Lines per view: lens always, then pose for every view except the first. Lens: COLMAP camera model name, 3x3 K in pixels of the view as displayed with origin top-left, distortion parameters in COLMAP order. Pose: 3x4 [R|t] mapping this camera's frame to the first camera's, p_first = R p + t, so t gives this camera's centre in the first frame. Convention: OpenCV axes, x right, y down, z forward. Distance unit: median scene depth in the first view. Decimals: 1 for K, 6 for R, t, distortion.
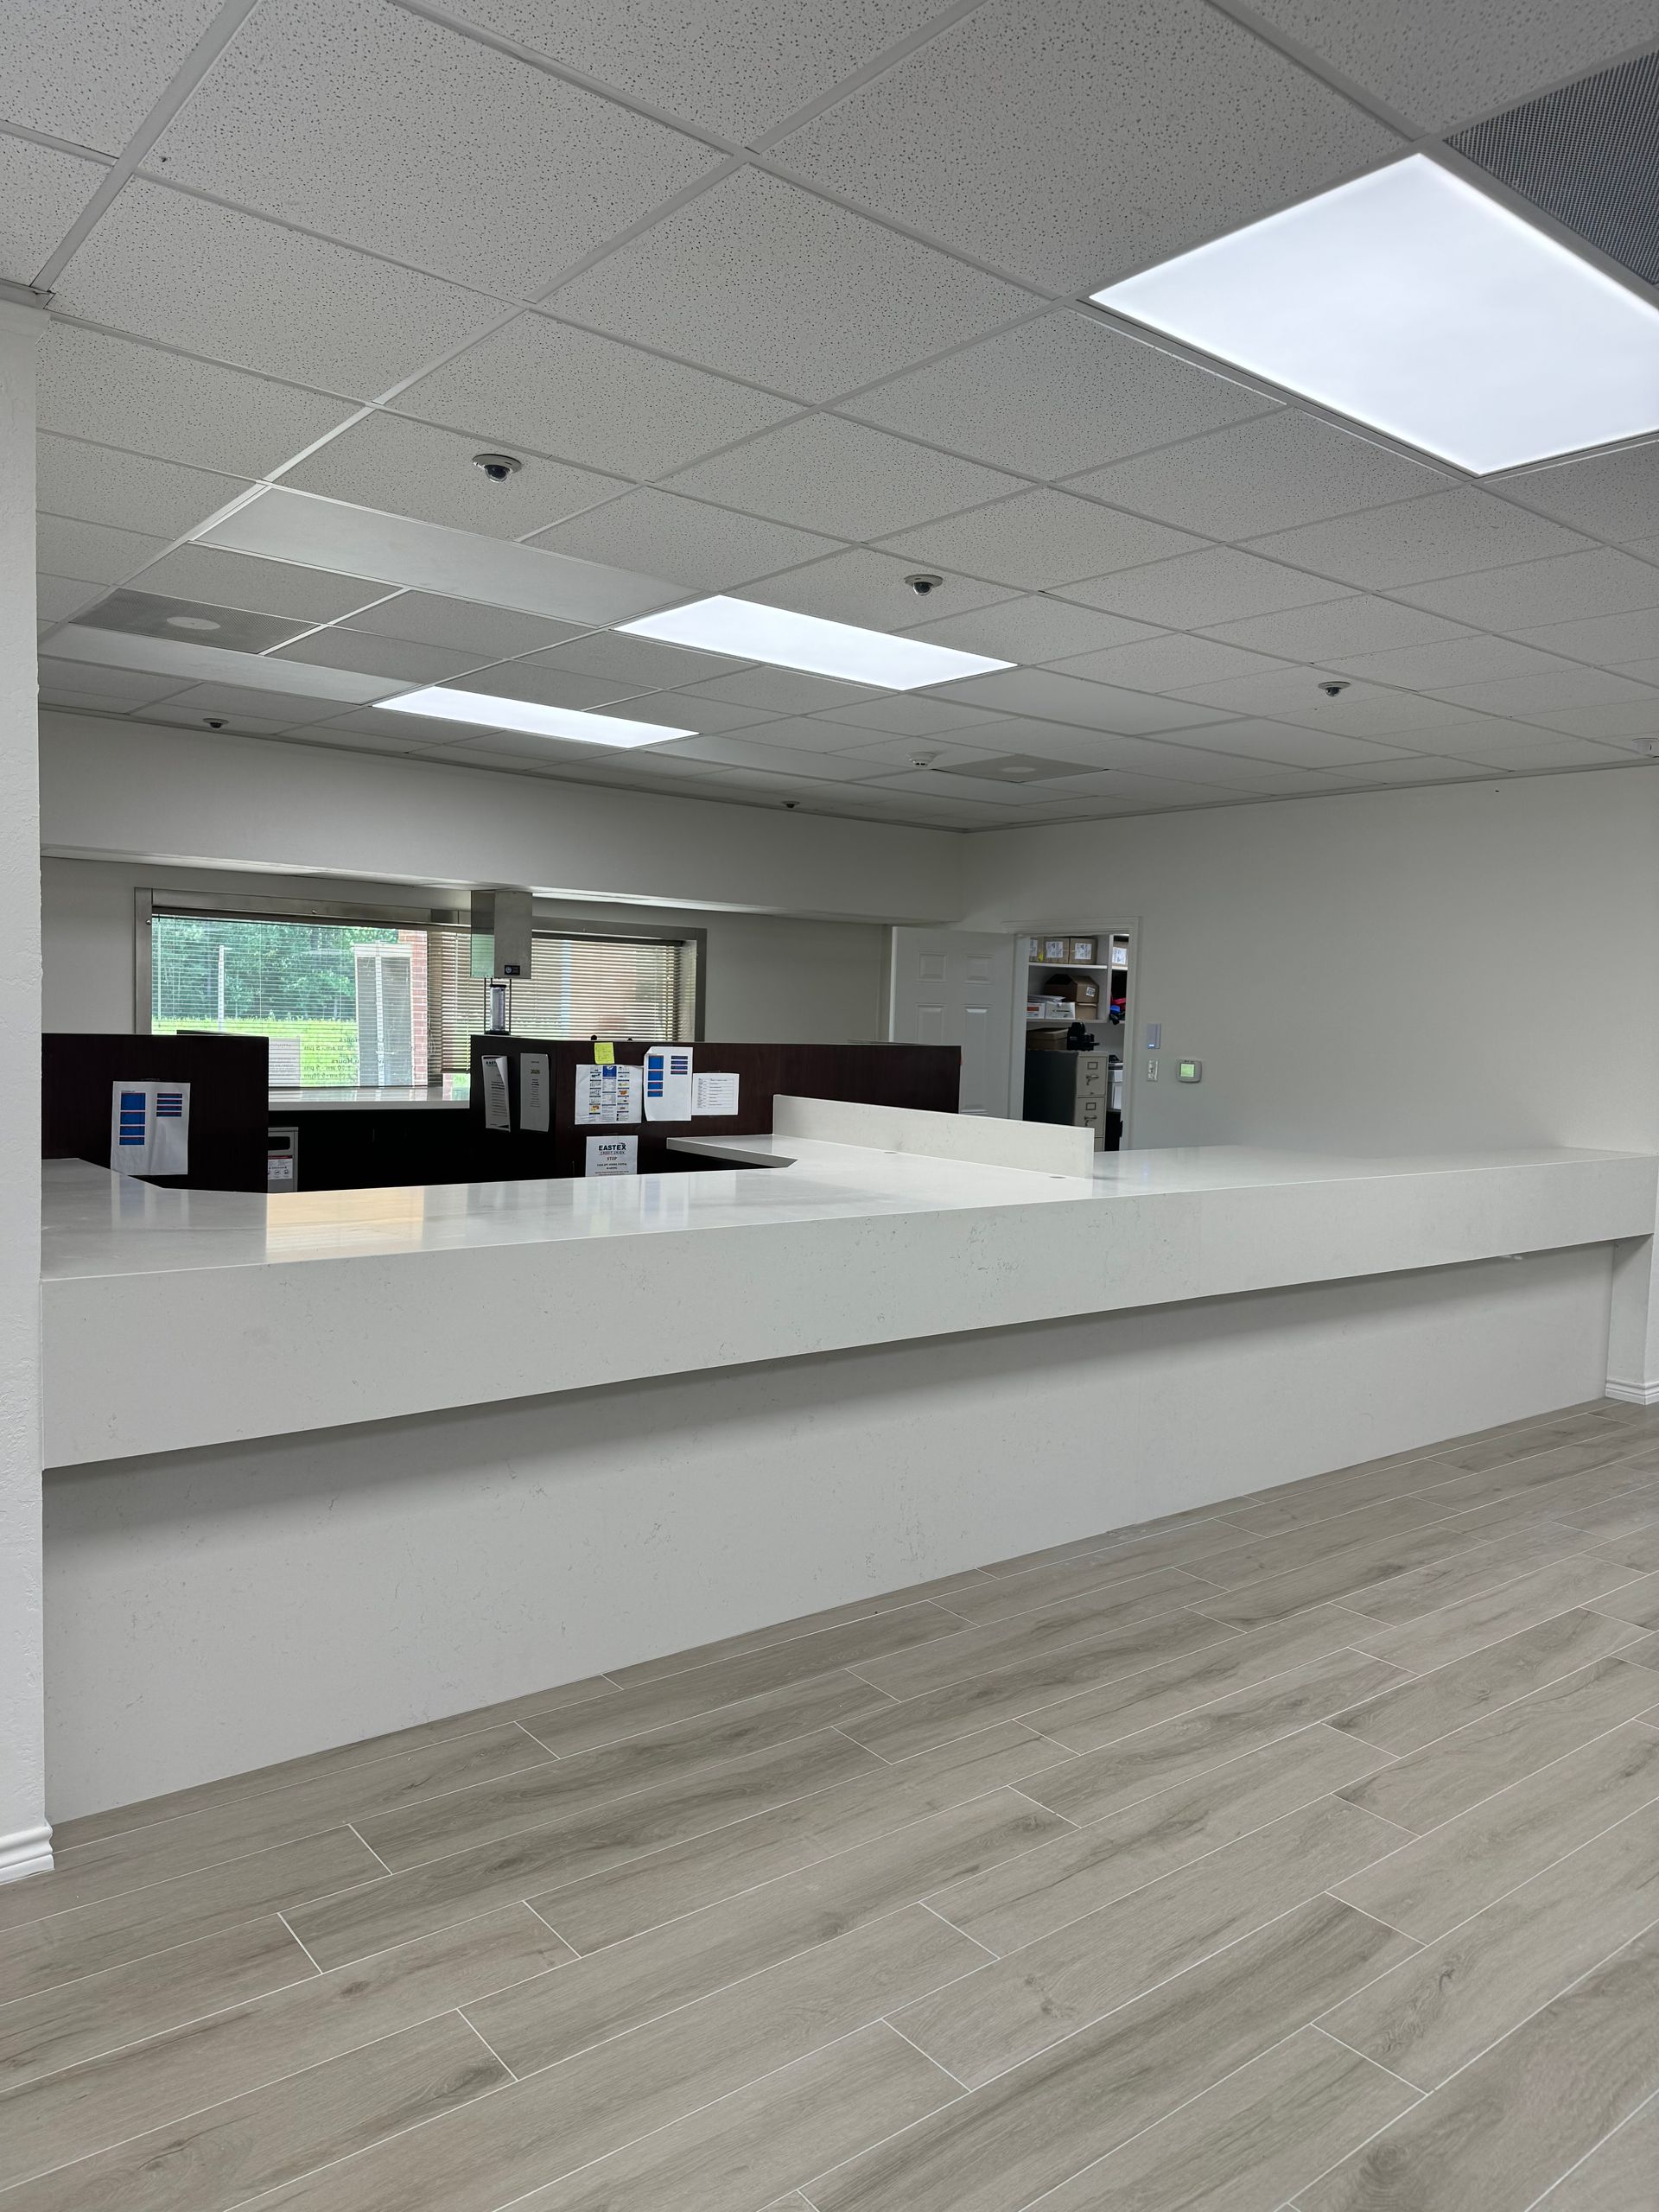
lens RADIAL K [[1596.2, 0, 819.5], [0, 1596.2, 1107.6], [0, 0, 1]] dist [0.017635, -0.019288]
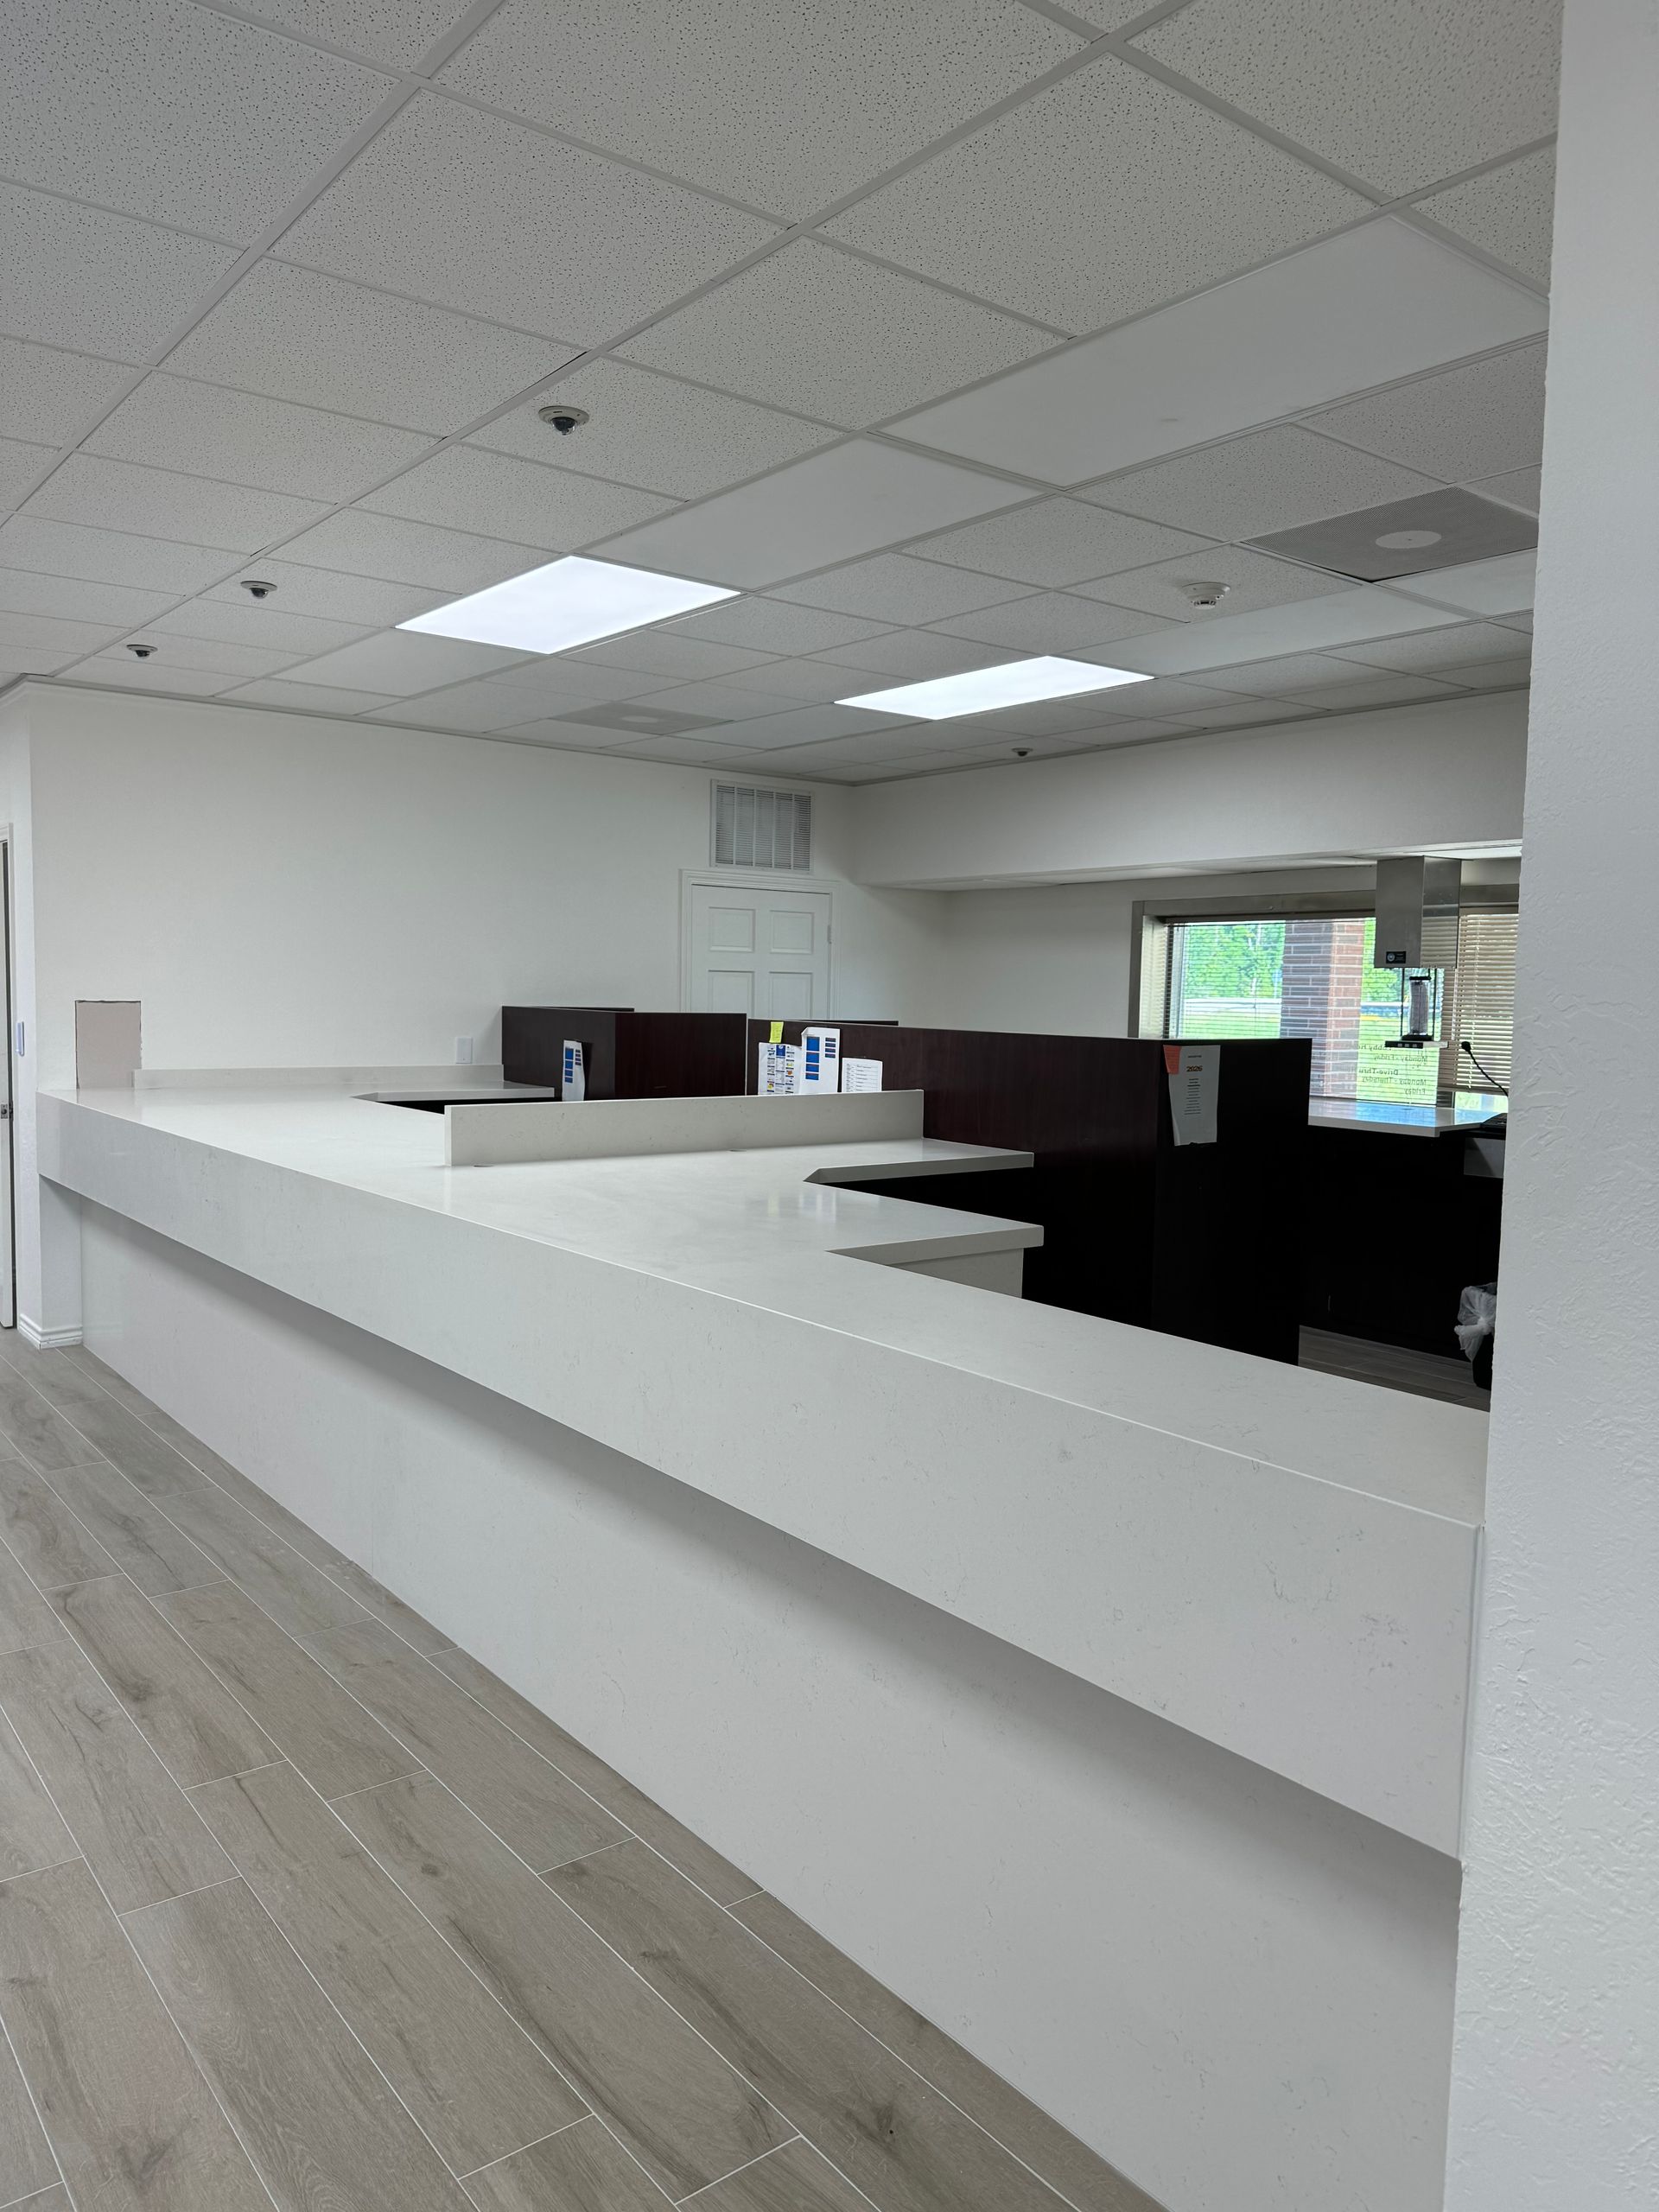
lens RADIAL K [[1596.2, 0, 820.0], [0, 1596.2, 1107.6], [0, 0, 1]] dist [0.017635, -0.019288]
pose [[-0.027736, 0.047836, -0.998470, 0.963728], [-0.083389, 0.995262, 0.049999, -0.043410], [0.996131, 0.084648, -0.023615, 1.166298]]
